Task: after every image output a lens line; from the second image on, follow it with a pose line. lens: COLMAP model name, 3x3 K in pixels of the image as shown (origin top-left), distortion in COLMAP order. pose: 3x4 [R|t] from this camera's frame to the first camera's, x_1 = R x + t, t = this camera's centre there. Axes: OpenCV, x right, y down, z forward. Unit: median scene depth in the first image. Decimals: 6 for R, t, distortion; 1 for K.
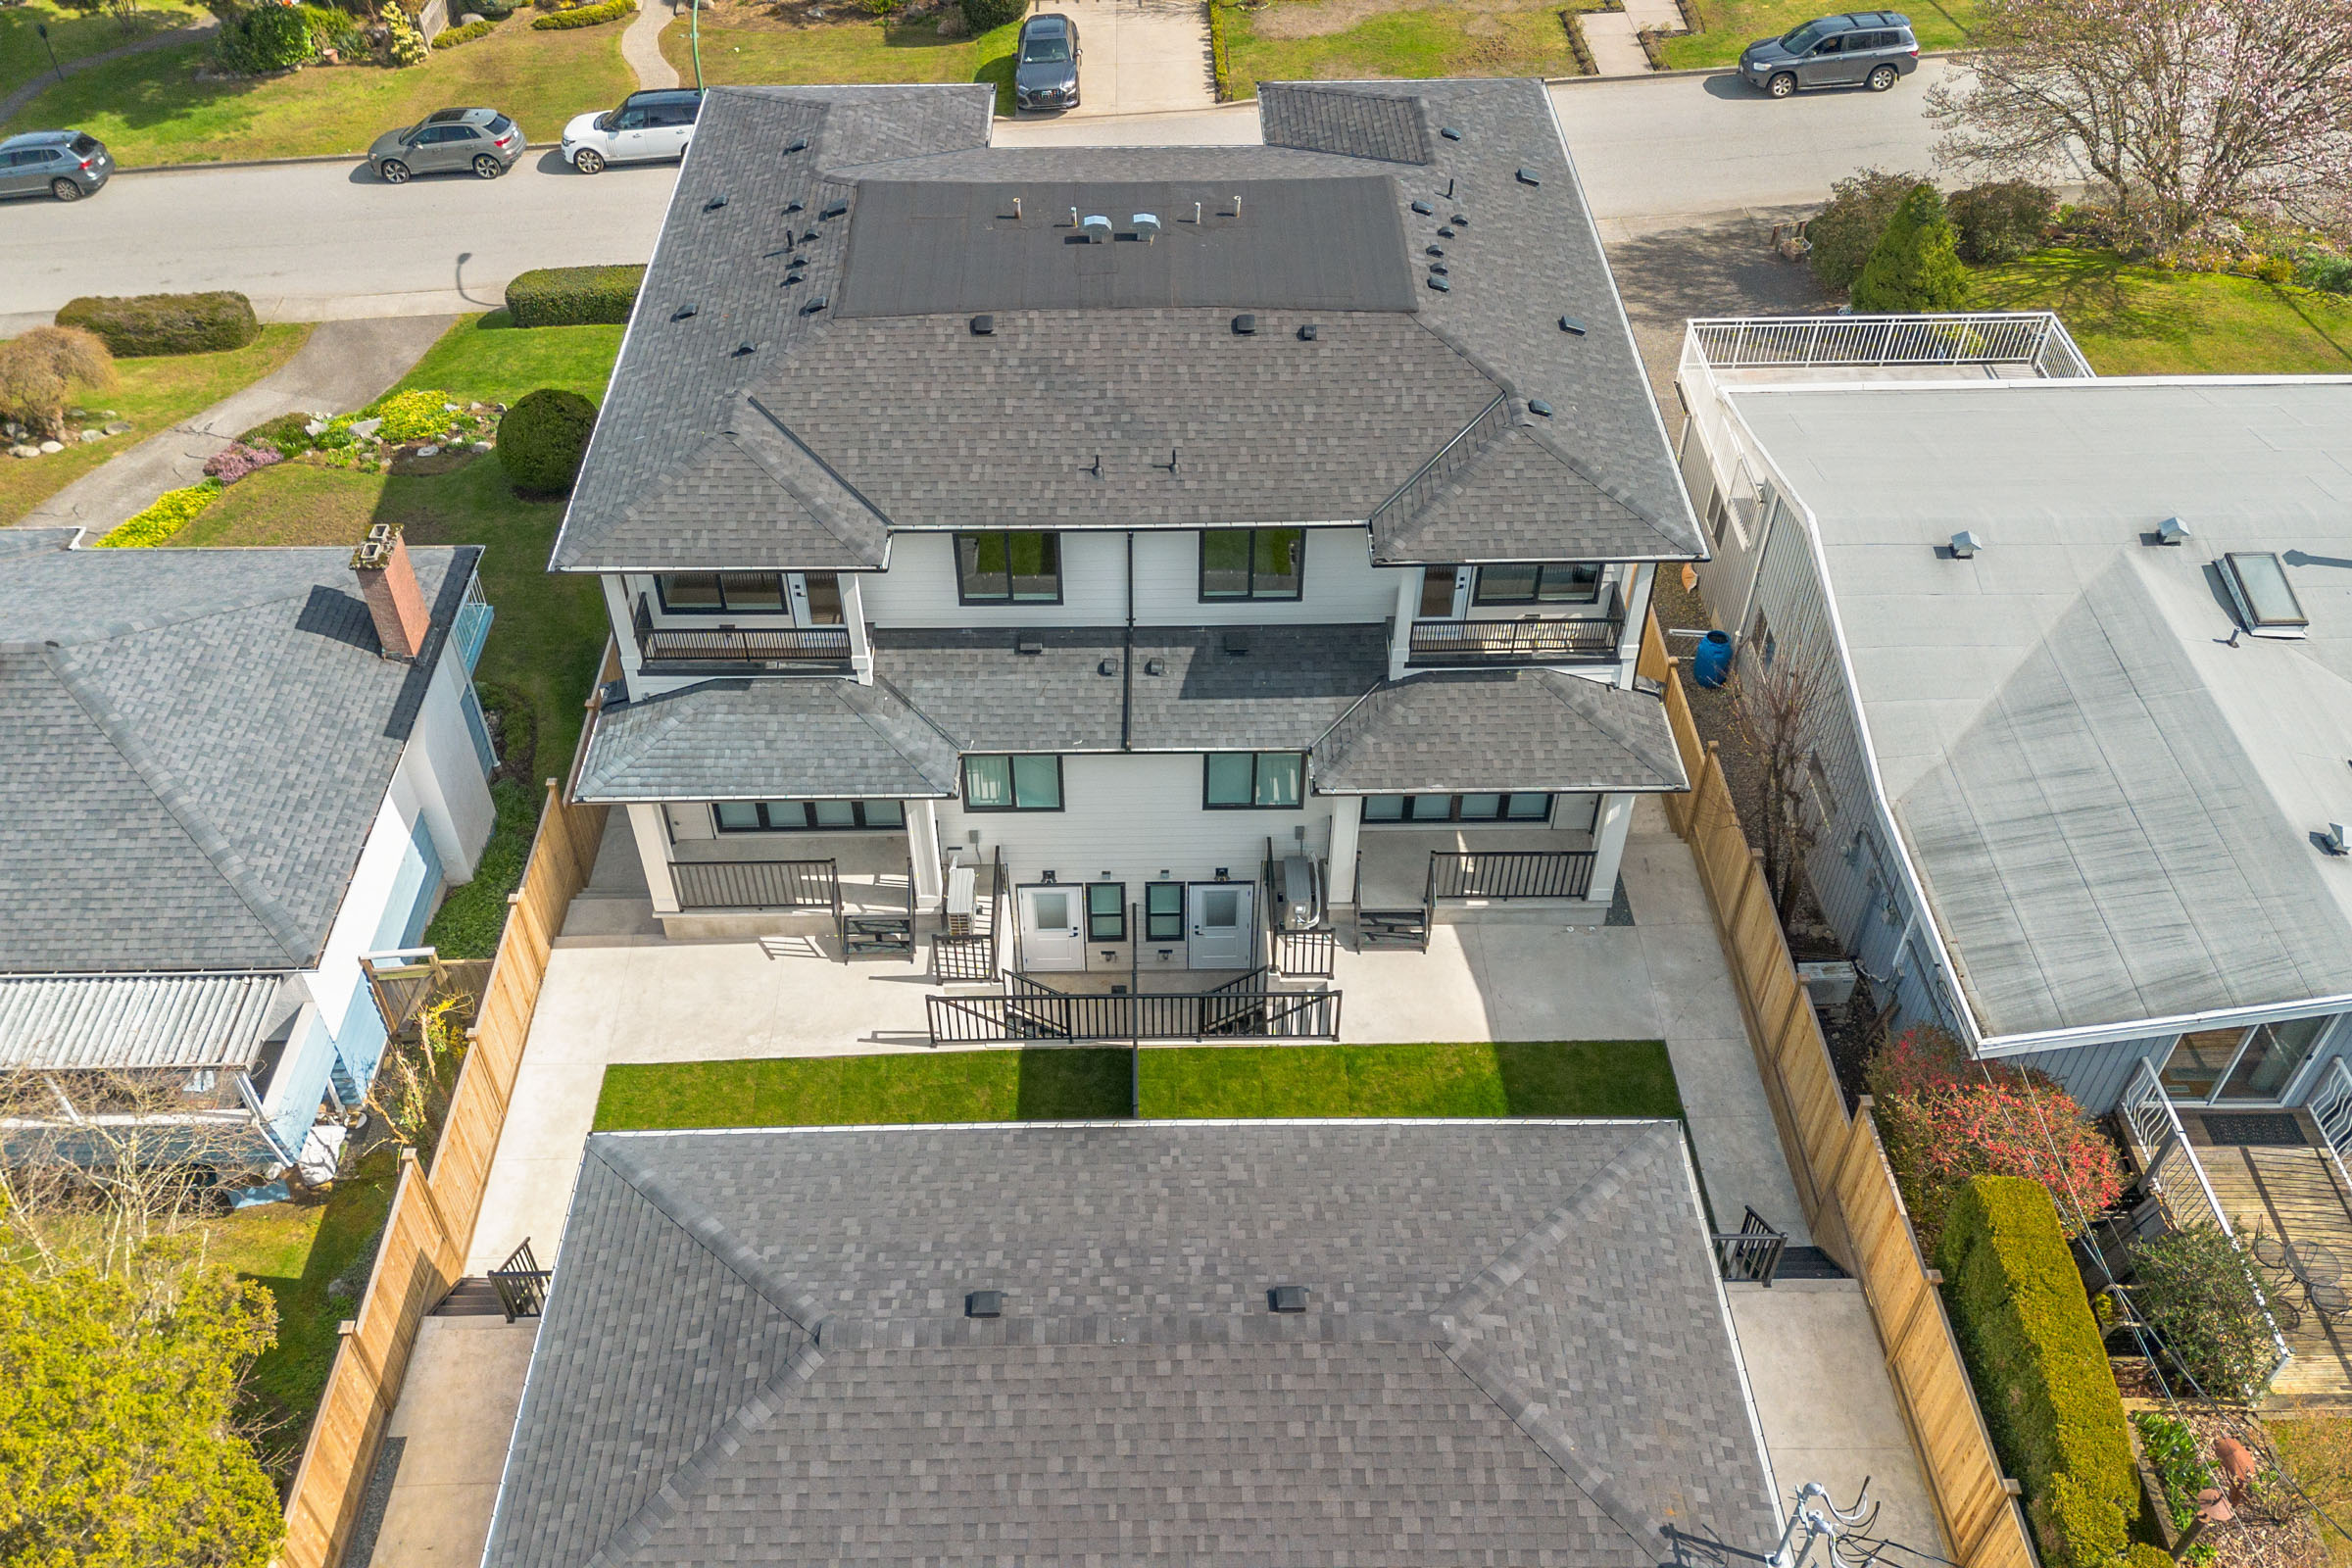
lens RADIAL K [[1967.6, 0, 1129.1], [0, 1967.6, 859.7], [0, 0, 1]] dist [0.064223, -0.057560]
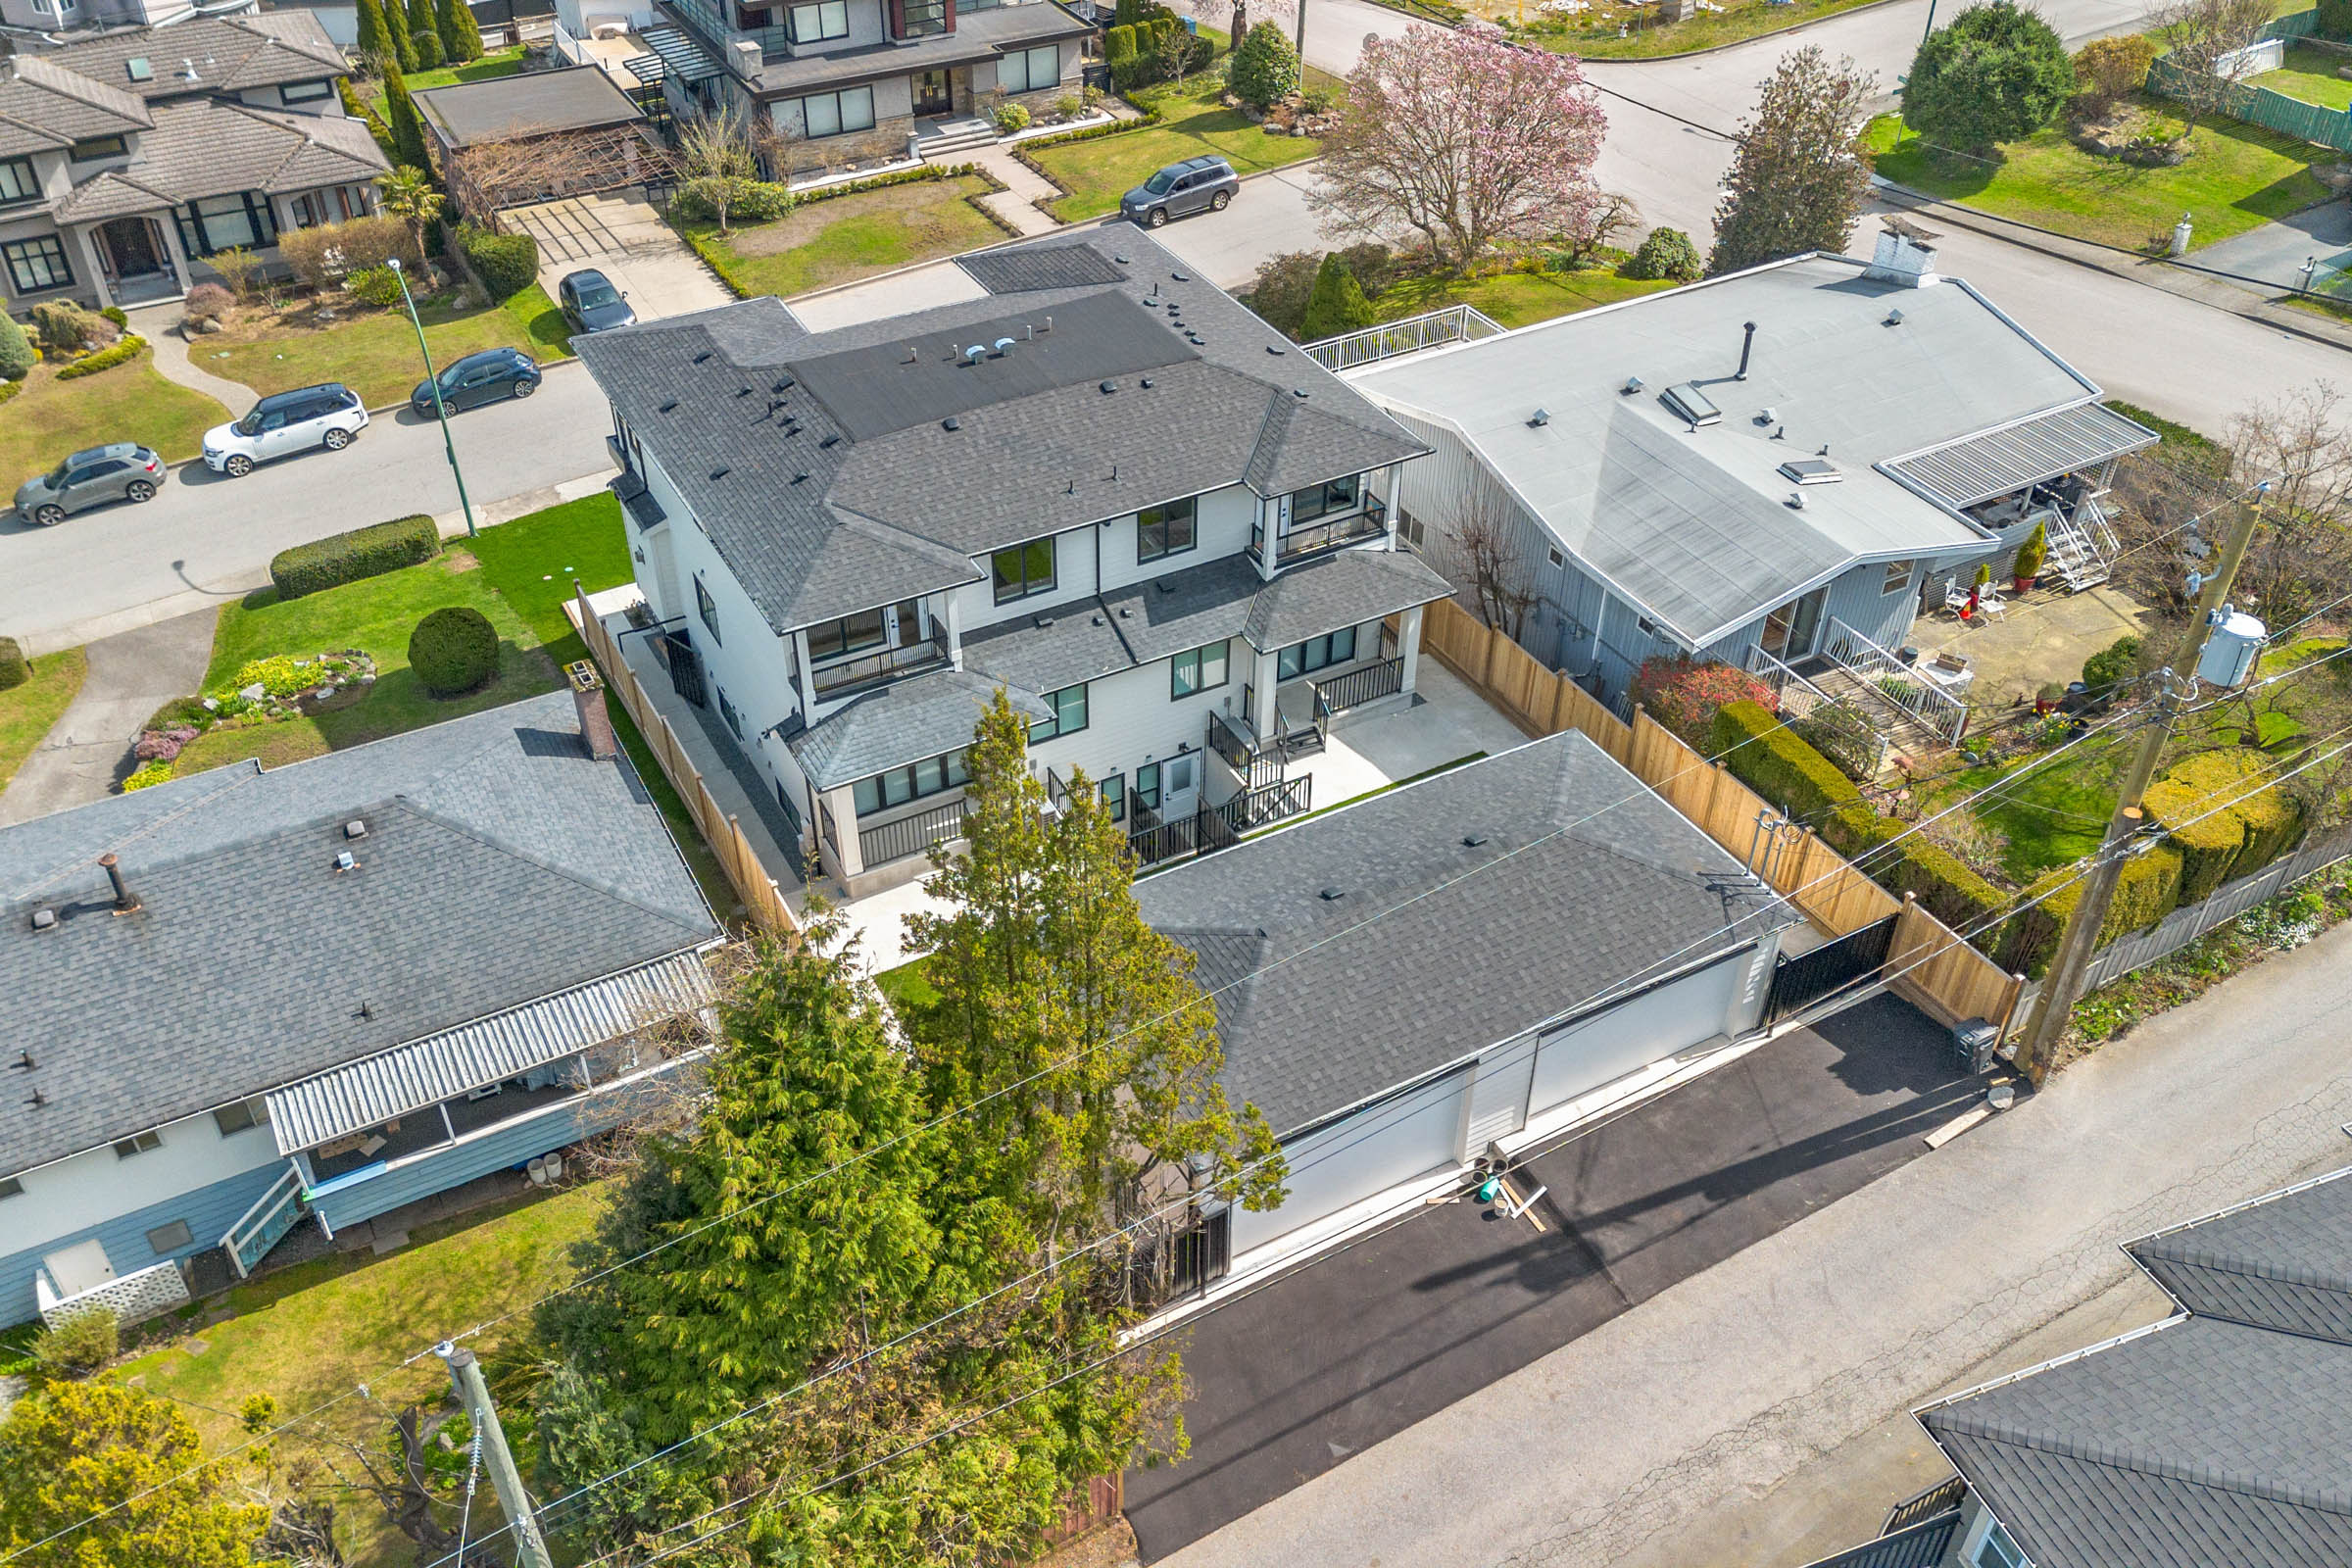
lens RADIAL K [[1984.2, 0, 1161.9], [0, 1984.2, 883.4], [0, 0, 1]] dist [0.072206, -0.075919]
pose [[0.880063, -0.300611, 0.367589, -0.584583], [0.332083, 0.942947, -0.023923, 0.143549], [-0.339425, 0.143124, 0.929681, -0.398512]]
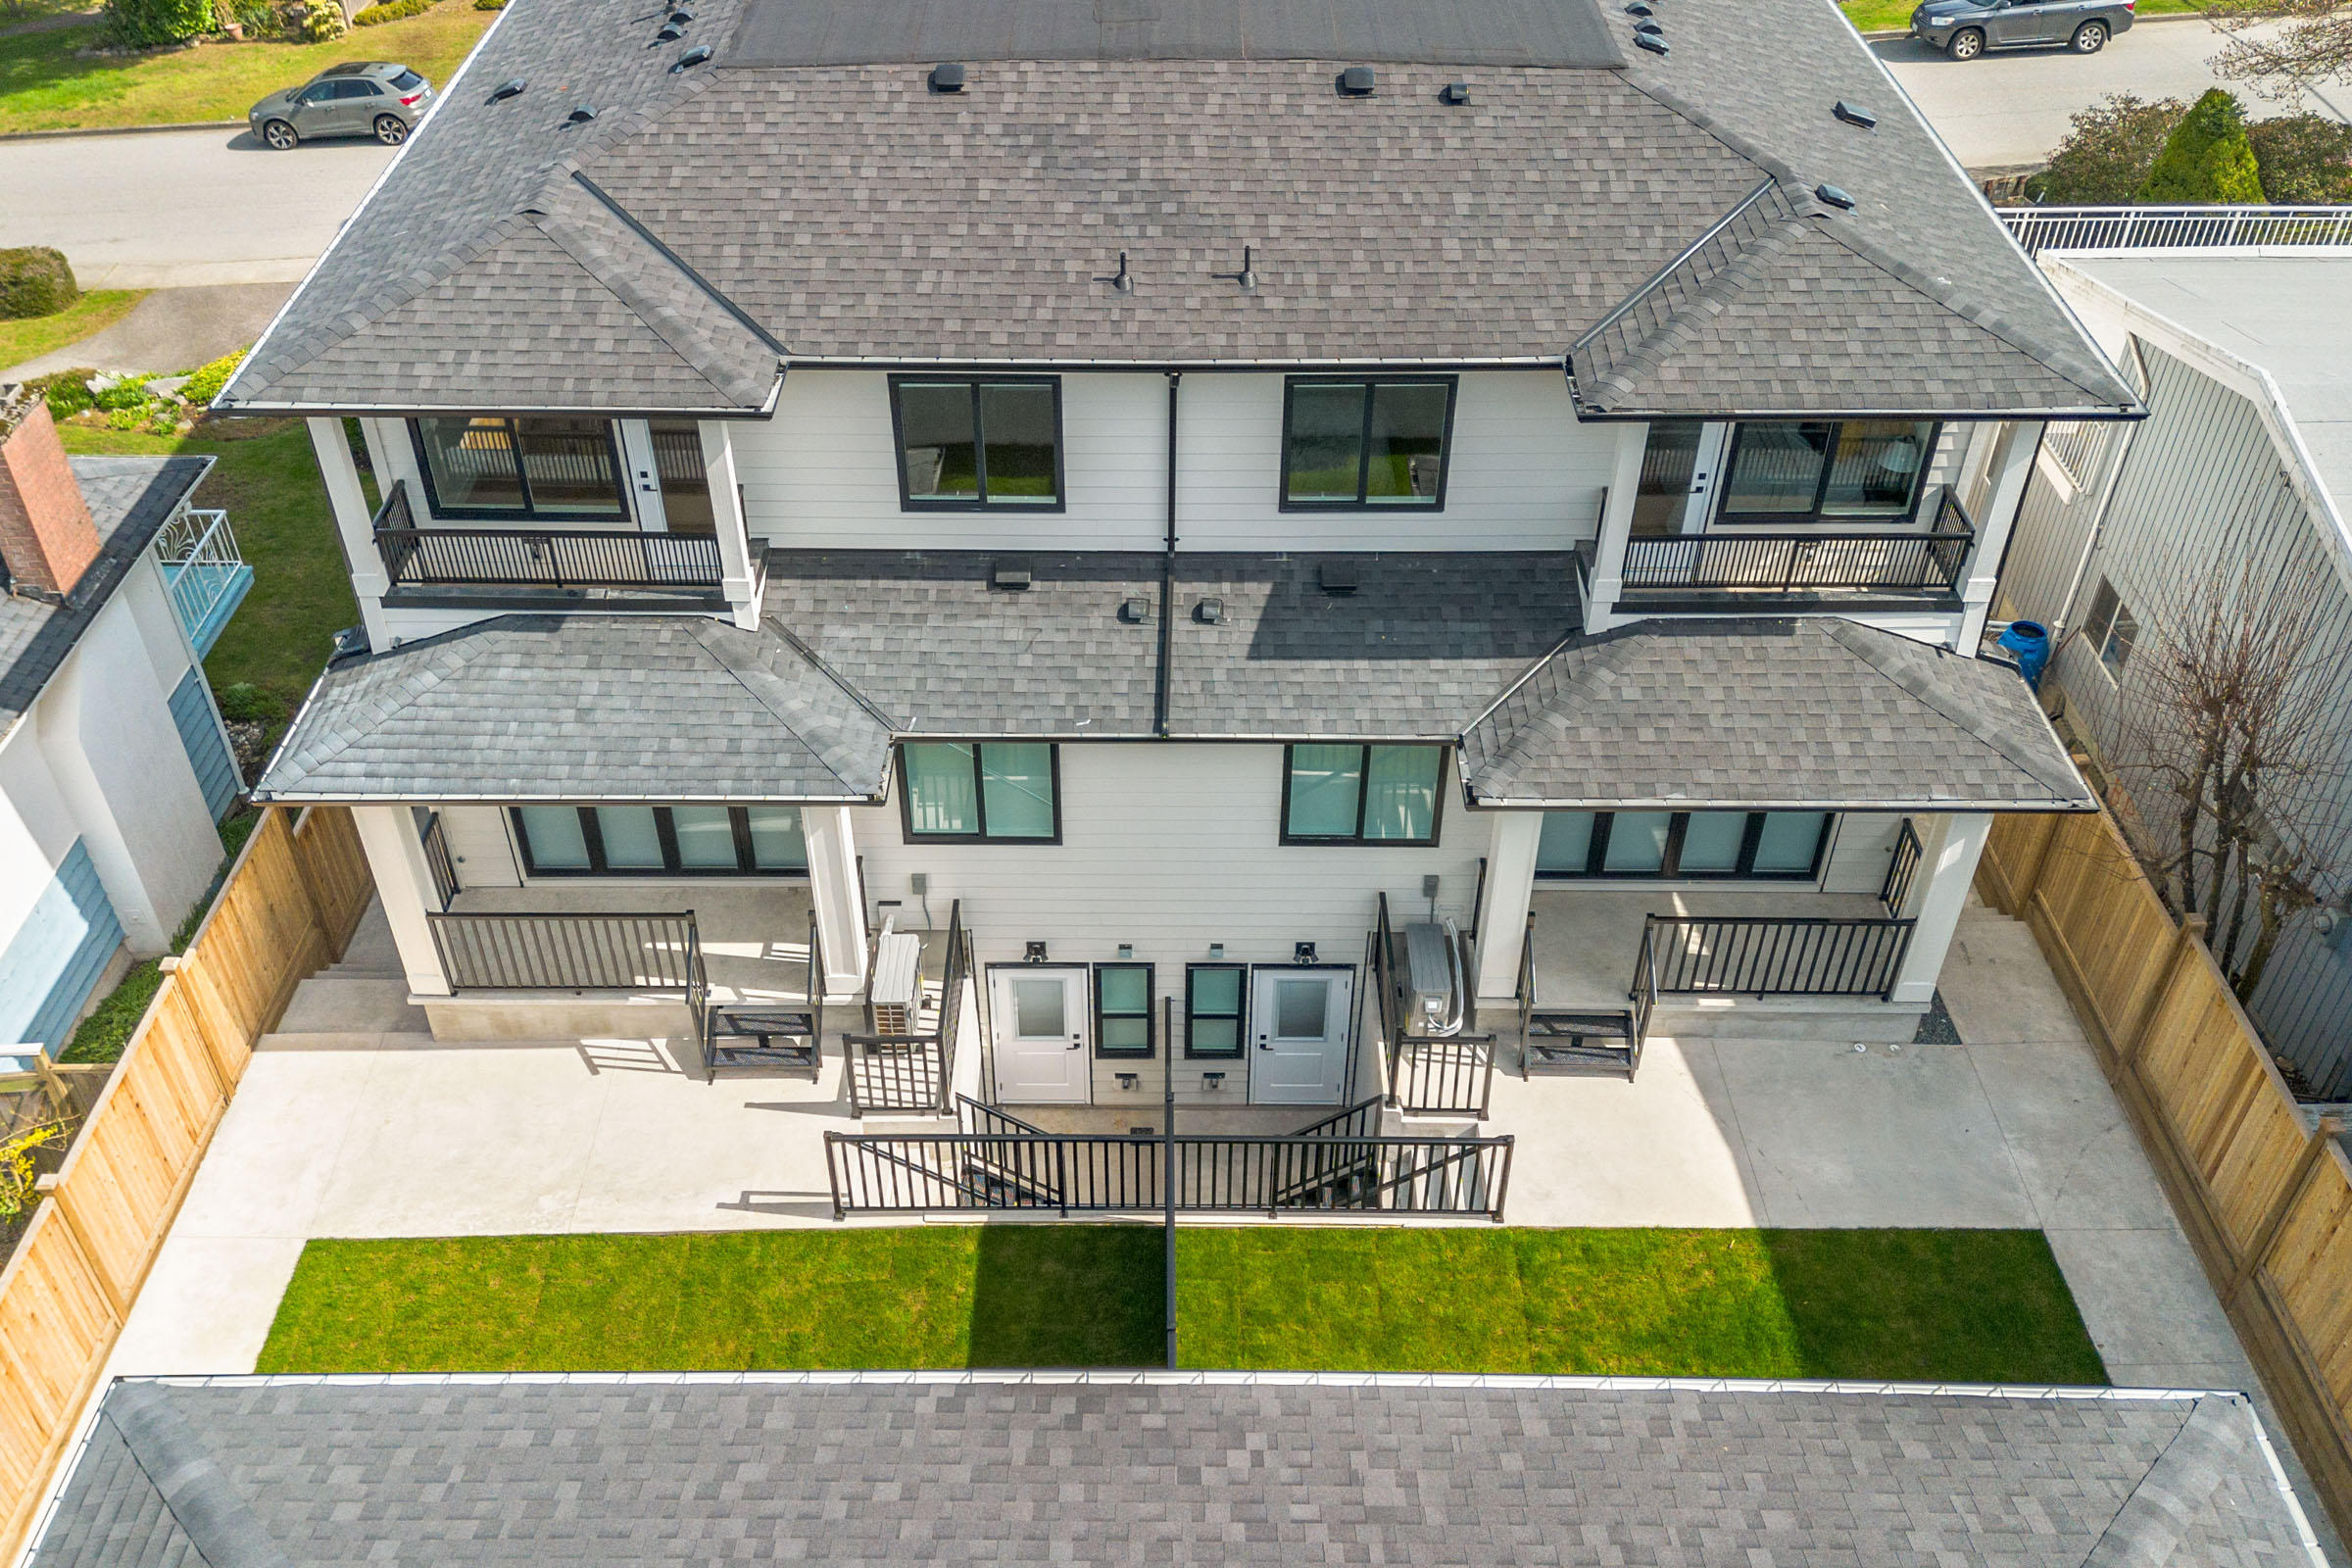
lens RADIAL K [[2018.3, 0, 1133.1], [0, 2018.3, 829.4], [0, 0, 1]] dist [0.042979, -0.024639]
pose [[0.999838, 0.016149, -0.007985, -0.004808], [-0.016839, 0.995275, -0.095622, 0.033426], [0.006403, 0.095741, 0.995386, 0.363998]]
